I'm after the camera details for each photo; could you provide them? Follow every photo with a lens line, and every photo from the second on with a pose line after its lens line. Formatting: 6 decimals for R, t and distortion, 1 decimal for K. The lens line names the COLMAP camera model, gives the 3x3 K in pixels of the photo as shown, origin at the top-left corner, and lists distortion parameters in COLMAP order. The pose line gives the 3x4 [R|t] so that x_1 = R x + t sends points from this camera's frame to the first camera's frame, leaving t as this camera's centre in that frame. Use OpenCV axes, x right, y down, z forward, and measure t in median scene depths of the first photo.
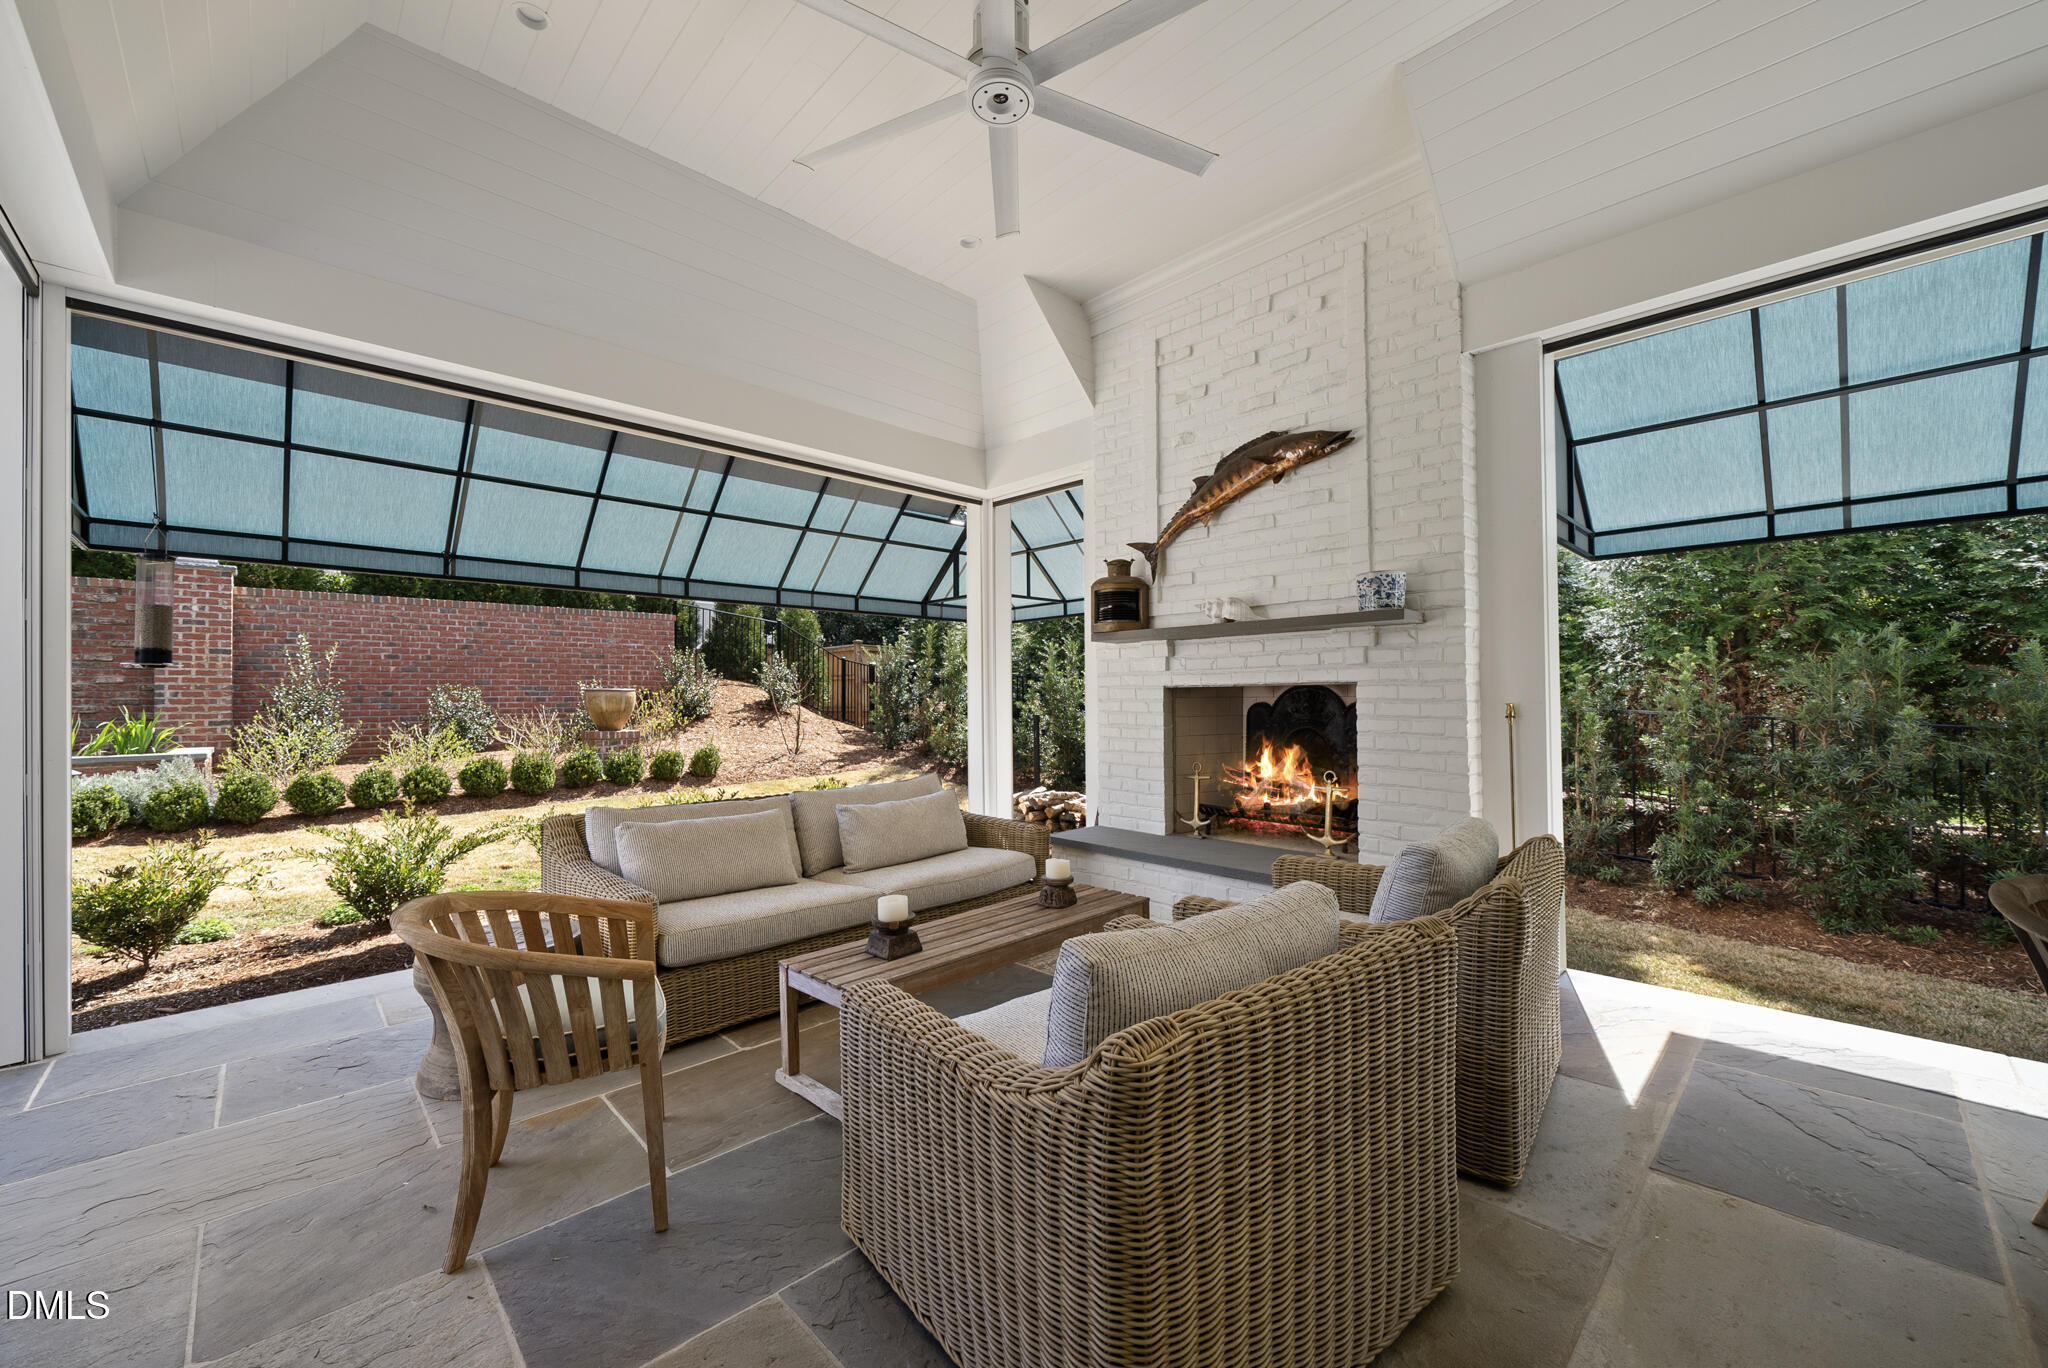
lens RADIAL K [[788.0, 0, 1014.8], [0, 788.0, 694.2], [0, 0, 1]] dist [-0.005617, 0.000250]
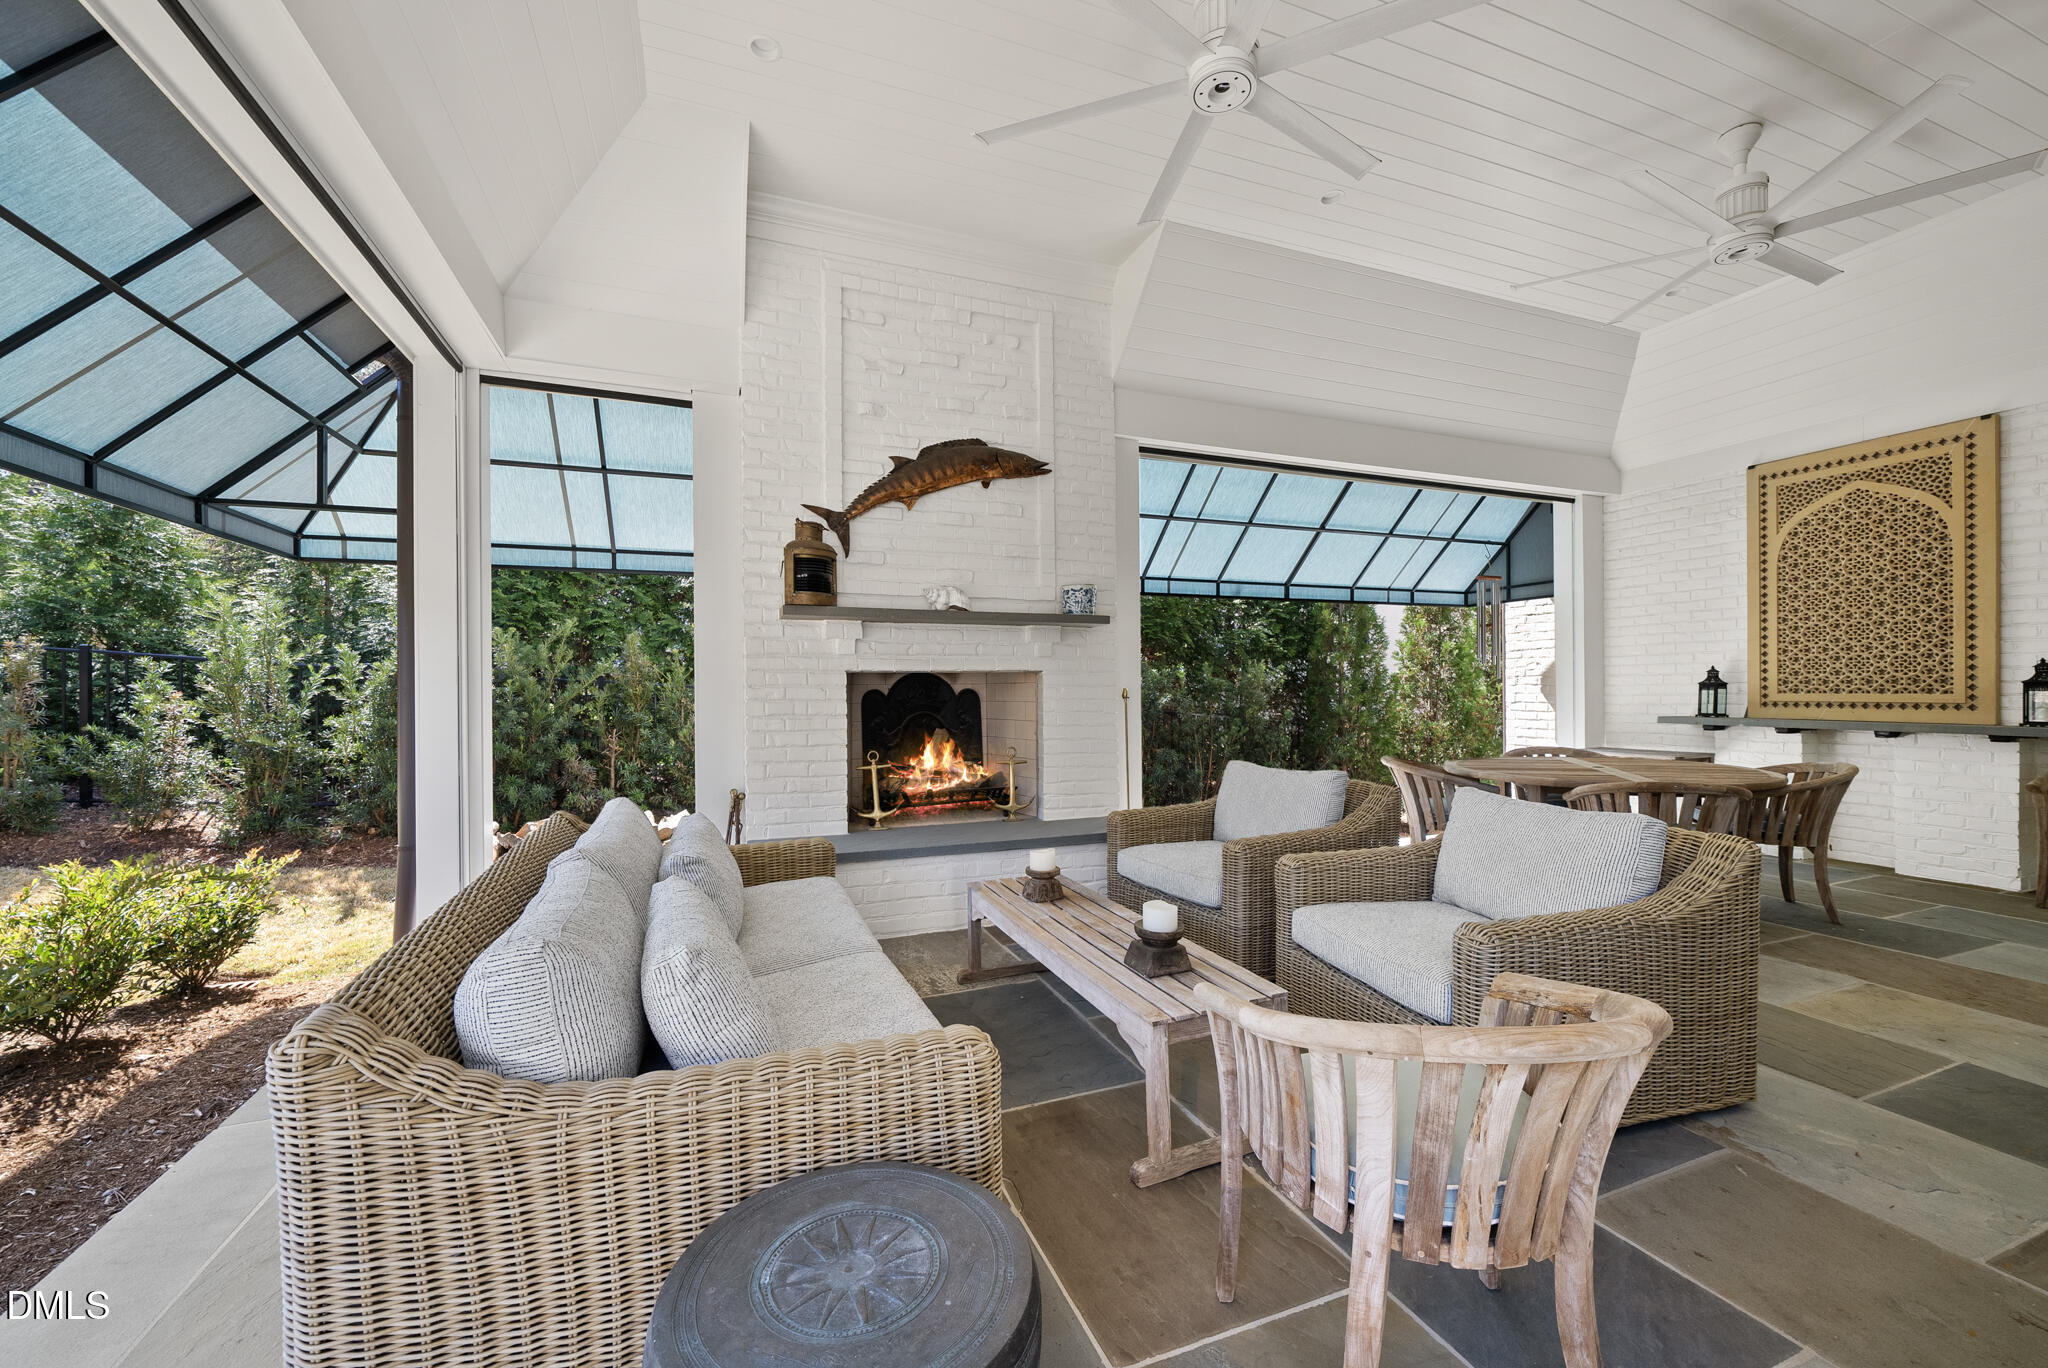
lens RADIAL K [[788.0, 0, 1014.8], [0, 788.0, 694.2], [0, 0, 1]] dist [-0.005617, 0.000250]
pose [[0.391058, 0.002640, 0.920362, -0.587361], [-0.001473, 0.999996, -0.002242, 0.019264], [-0.920365, -0.000479, 0.391061, 0.473542]]
